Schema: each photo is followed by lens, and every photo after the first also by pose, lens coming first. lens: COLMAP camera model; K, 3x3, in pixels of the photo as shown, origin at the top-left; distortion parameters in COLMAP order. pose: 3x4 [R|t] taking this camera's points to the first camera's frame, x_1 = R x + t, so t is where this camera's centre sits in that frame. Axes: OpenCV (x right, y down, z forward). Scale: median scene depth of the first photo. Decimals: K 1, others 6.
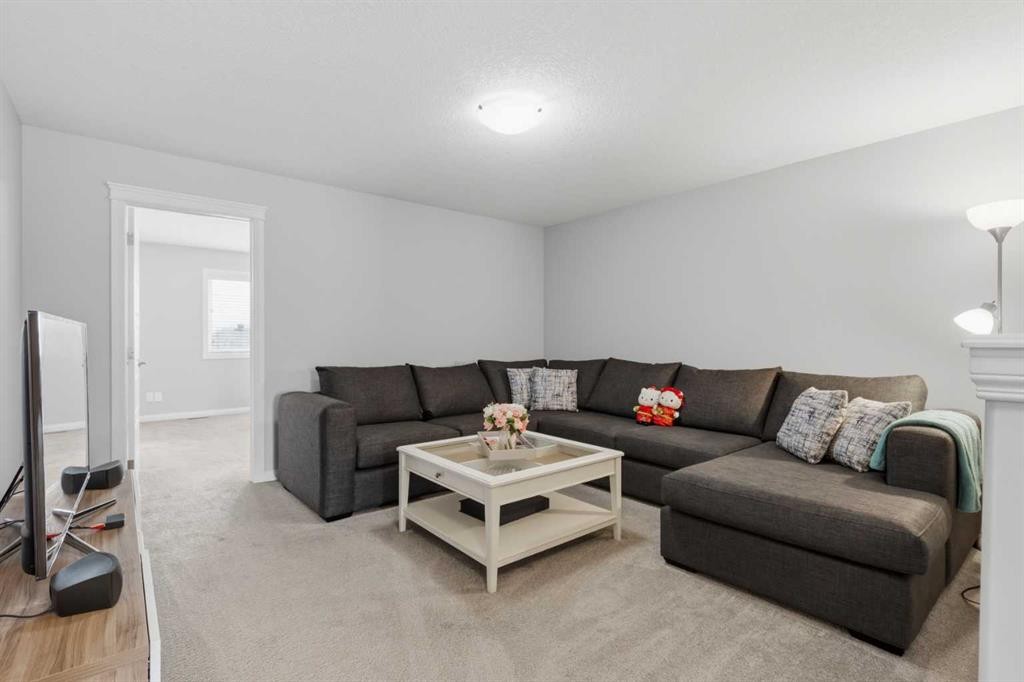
lens RADIAL K [[483.8, 0, 515.0], [0, 483.8, 336.5], [0, 0, 1]] dist [-0.001816, -0.000248]
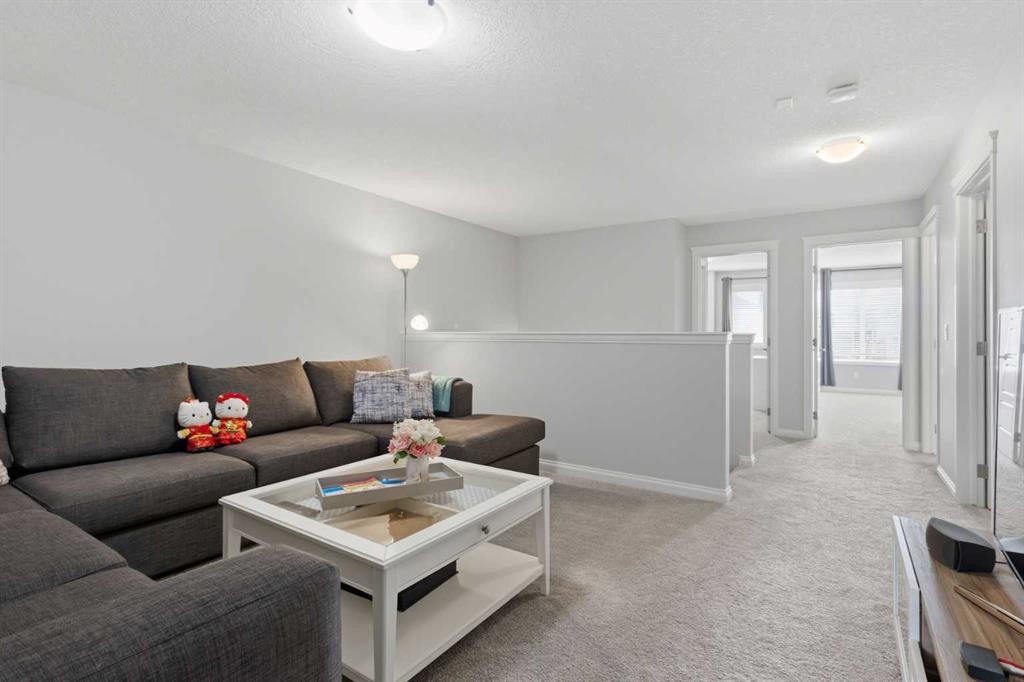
lens RADIAL K [[483.8, 0, 515.0], [0, 483.8, 336.5], [0, 0, 1]] dist [-0.001816, -0.000248]
pose [[-0.279982, -0.007950, 0.959972, -0.572274], [-0.007097, 0.999956, 0.006211, 0.004847], [-0.959979, -0.005074, -0.280026, 0.794155]]
